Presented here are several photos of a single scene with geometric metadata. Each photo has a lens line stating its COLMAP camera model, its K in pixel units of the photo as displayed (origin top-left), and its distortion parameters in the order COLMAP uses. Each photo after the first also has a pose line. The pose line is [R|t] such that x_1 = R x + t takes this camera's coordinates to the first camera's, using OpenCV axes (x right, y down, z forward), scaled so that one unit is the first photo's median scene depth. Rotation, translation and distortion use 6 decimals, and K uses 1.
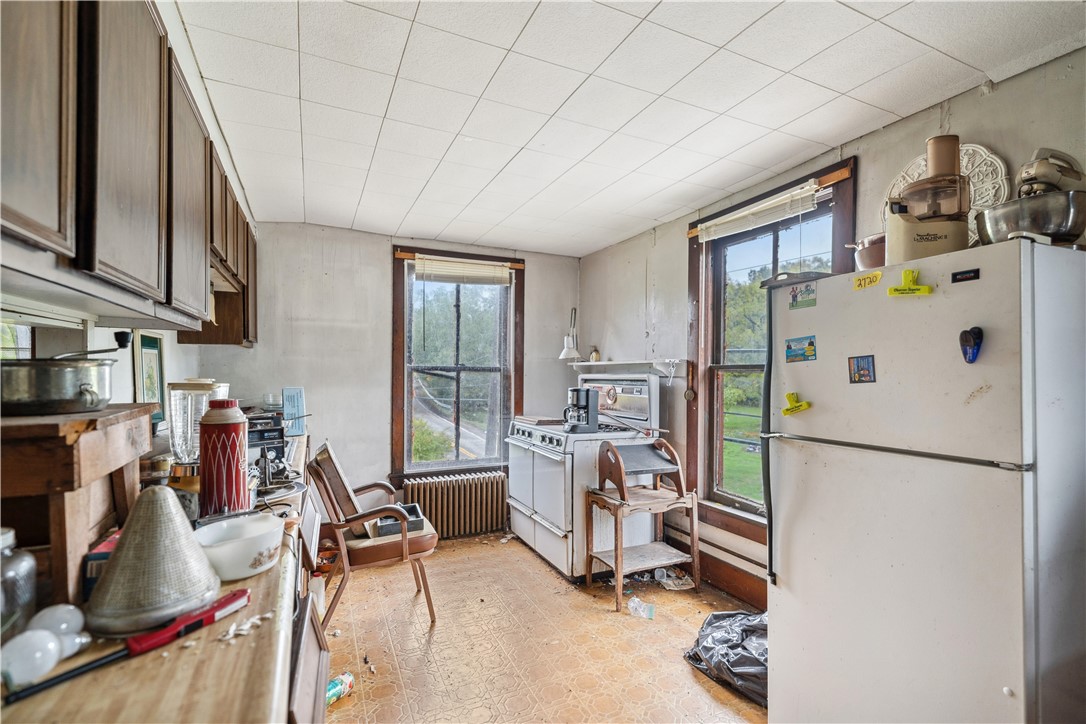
lens RADIAL K [[491.8, 0, 554.8], [0, 491.8, 371.5], [0, 0, 1]] dist [0.002948, -0.001602]
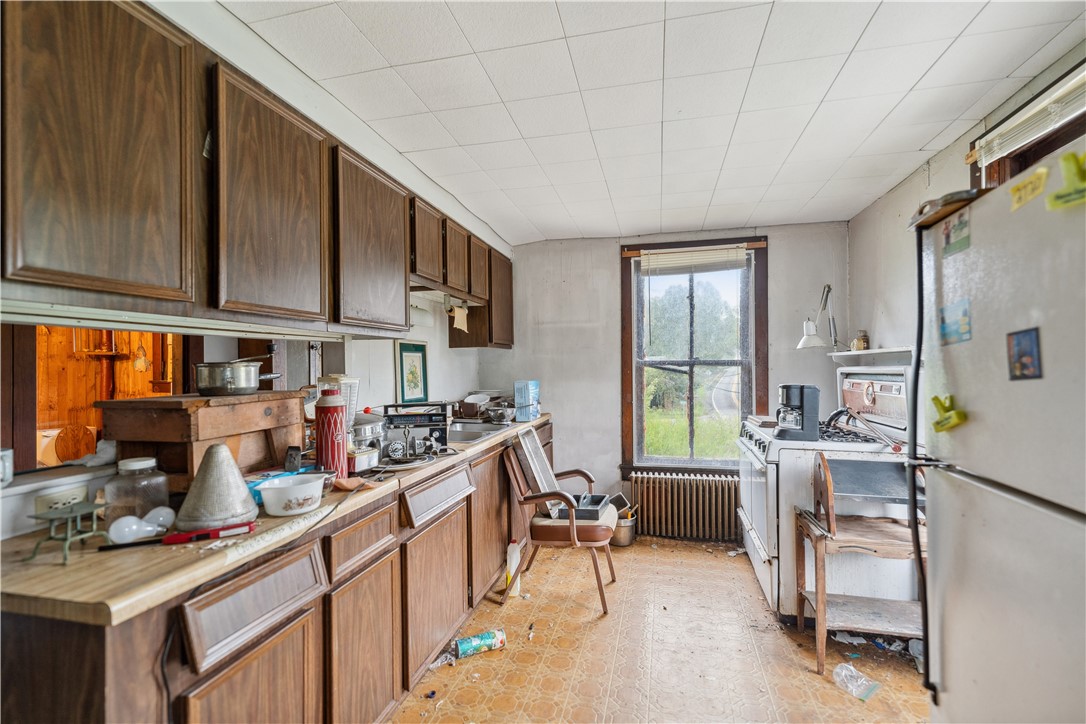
lens RADIAL K [[491.8, 0, 553.4], [0, 491.8, 362.7], [0, 0, 1]] dist [0.002948, -0.001602]
pose [[0.777270, -0.016689, -0.628946, 0.231568], [0.012700, 0.999861, -0.010836, 0.001676], [0.629039, 0.000435, 0.777374, 0.105560]]
